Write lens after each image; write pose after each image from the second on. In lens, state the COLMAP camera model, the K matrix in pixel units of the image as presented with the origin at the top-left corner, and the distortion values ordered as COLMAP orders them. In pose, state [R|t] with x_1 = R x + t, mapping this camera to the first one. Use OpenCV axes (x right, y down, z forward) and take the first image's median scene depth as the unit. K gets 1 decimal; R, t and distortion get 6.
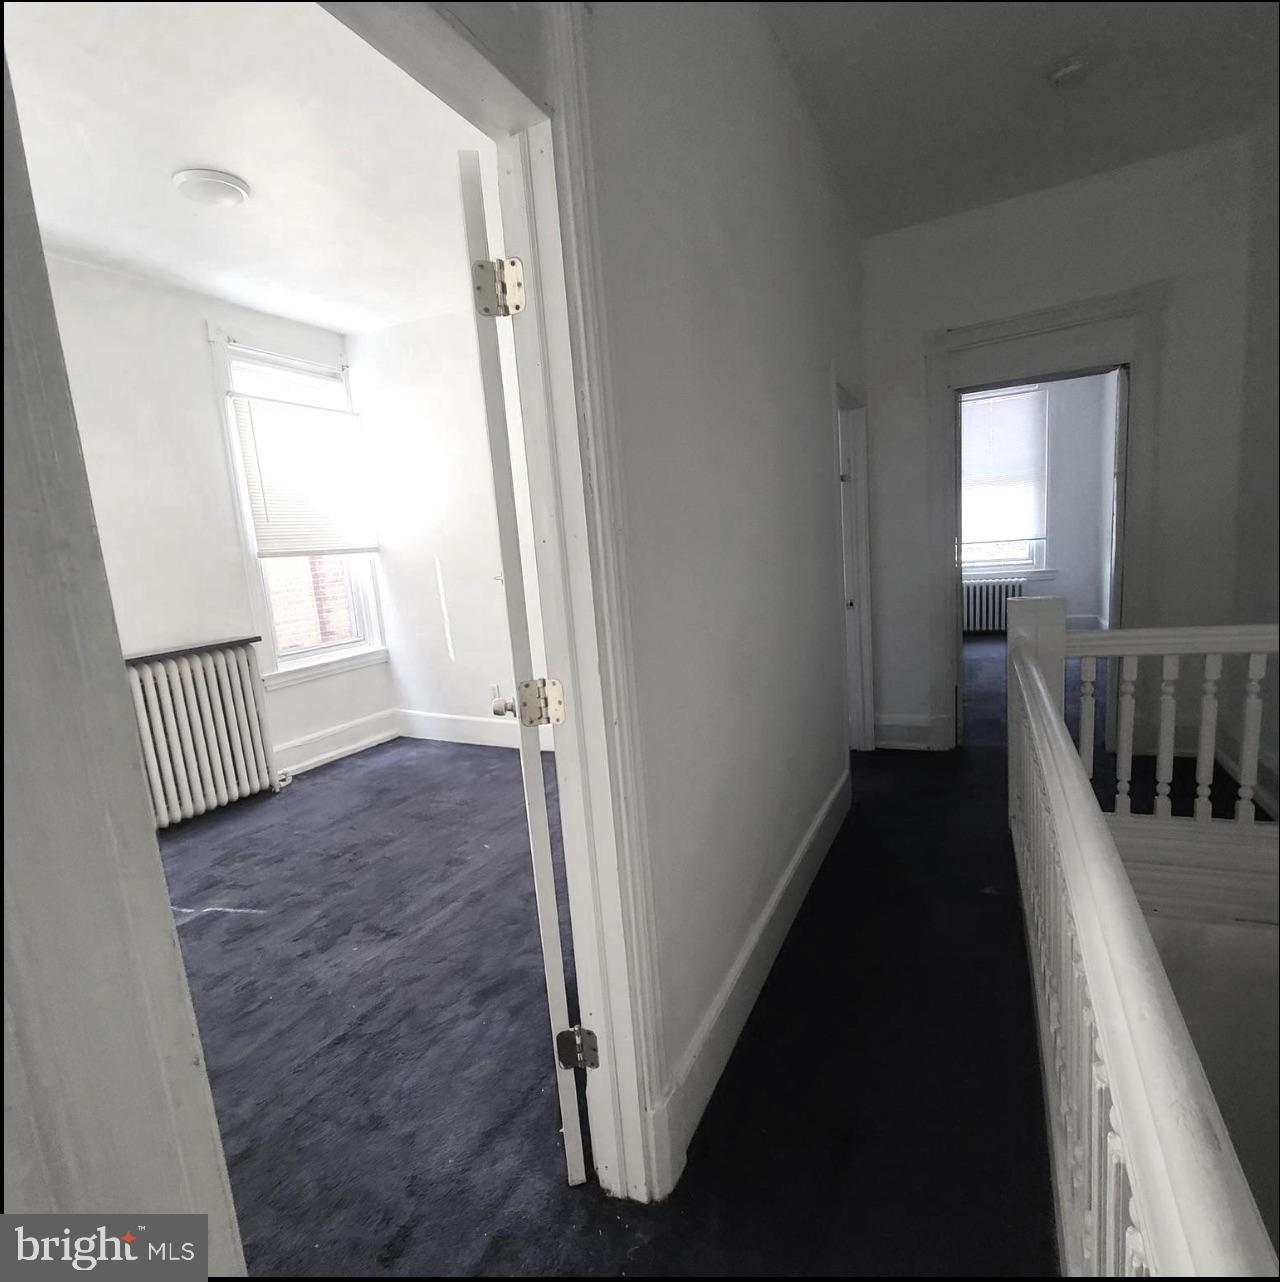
lens RADIAL K [[687.3, 0, 650.8], [0, 687.3, 647.3], [0, 0, 1]] dist [0.009943, -0.000791]
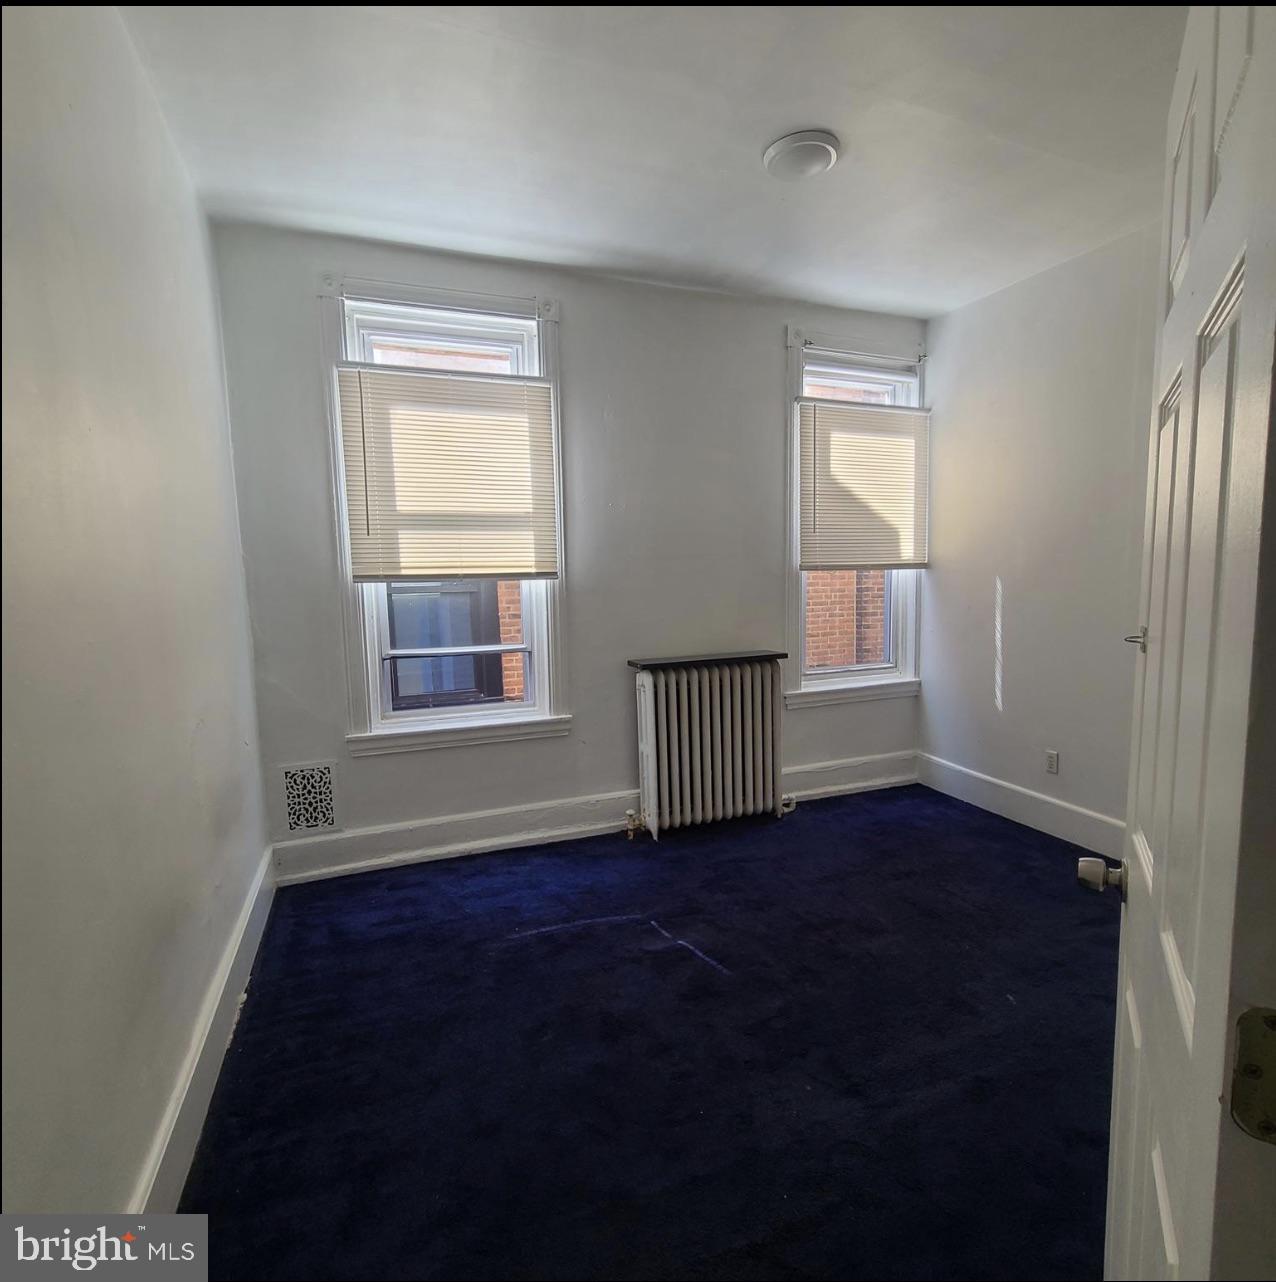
lens RADIAL K [[687.3, 0, 644.6], [0, 687.3, 653.2], [0, 0, 1]] dist [0.009943, -0.000791]
pose [[0.718193, 0.133934, -0.682832, -0.058030], [-0.140018, 0.989046, 0.046728, -0.031616], [0.681611, 0.062049, 0.729079, 0.168744]]
